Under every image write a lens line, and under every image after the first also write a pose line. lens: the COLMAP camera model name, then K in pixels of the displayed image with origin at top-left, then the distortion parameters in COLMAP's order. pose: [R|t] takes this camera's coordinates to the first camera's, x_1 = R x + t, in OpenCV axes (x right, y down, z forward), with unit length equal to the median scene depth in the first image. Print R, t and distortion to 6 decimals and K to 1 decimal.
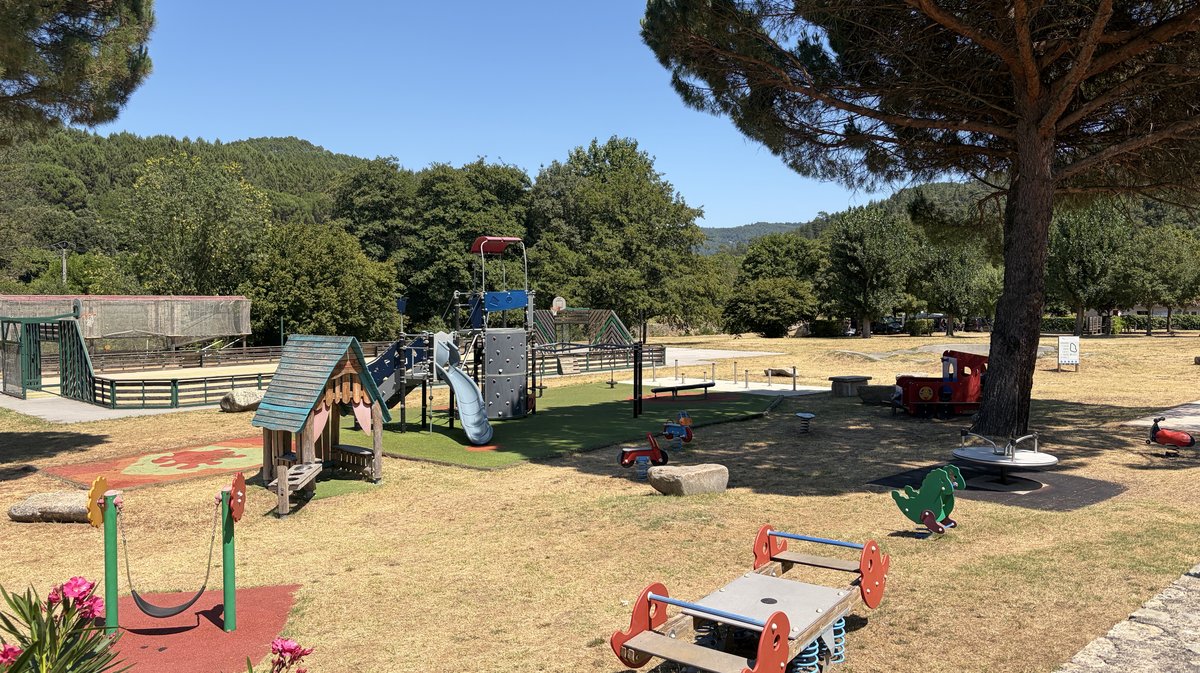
lens RADIAL K [[912.8, 0, 600.3], [0, 912.8, 338.9], [0, 0, 1]] dist [0.051158, -0.002530]
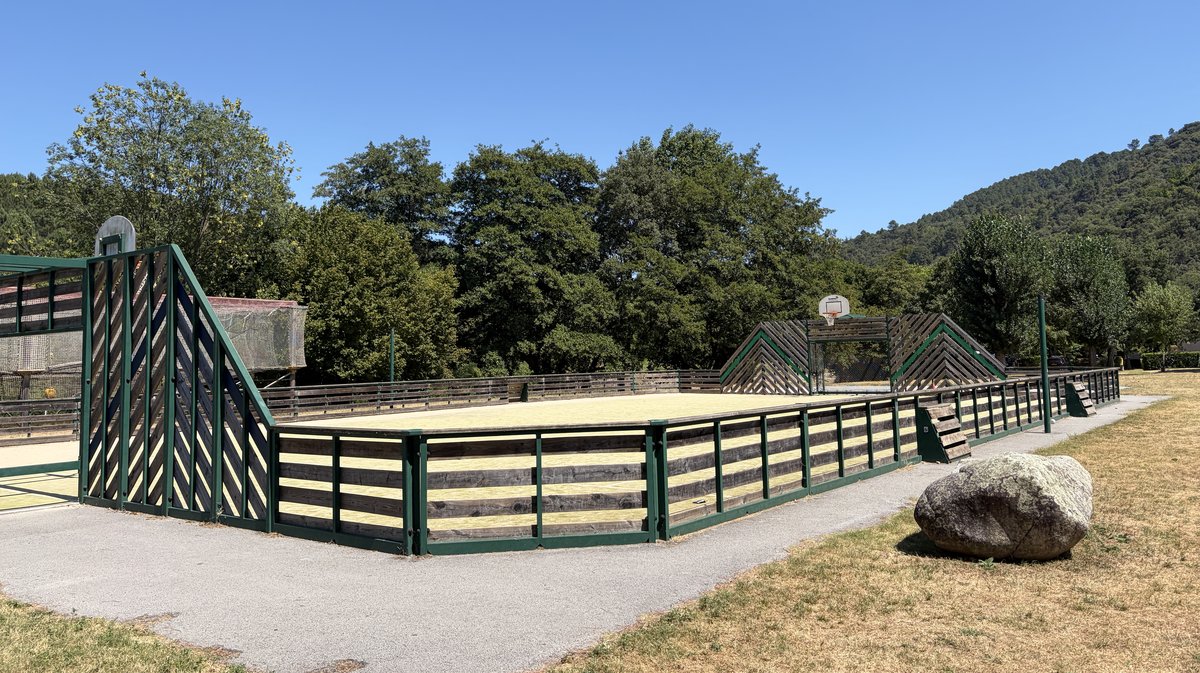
lens RADIAL K [[912.8, 0, 596.6], [0, 912.8, 279.5], [0, 0, 1]] dist [0.051158, -0.002530]
pose [[0.990248, -0.003353, 0.139275, -0.200586], [0.021928, 0.991001, -0.132050, 0.014620], [-0.137578, 0.133816, 0.981410, 0.293564]]
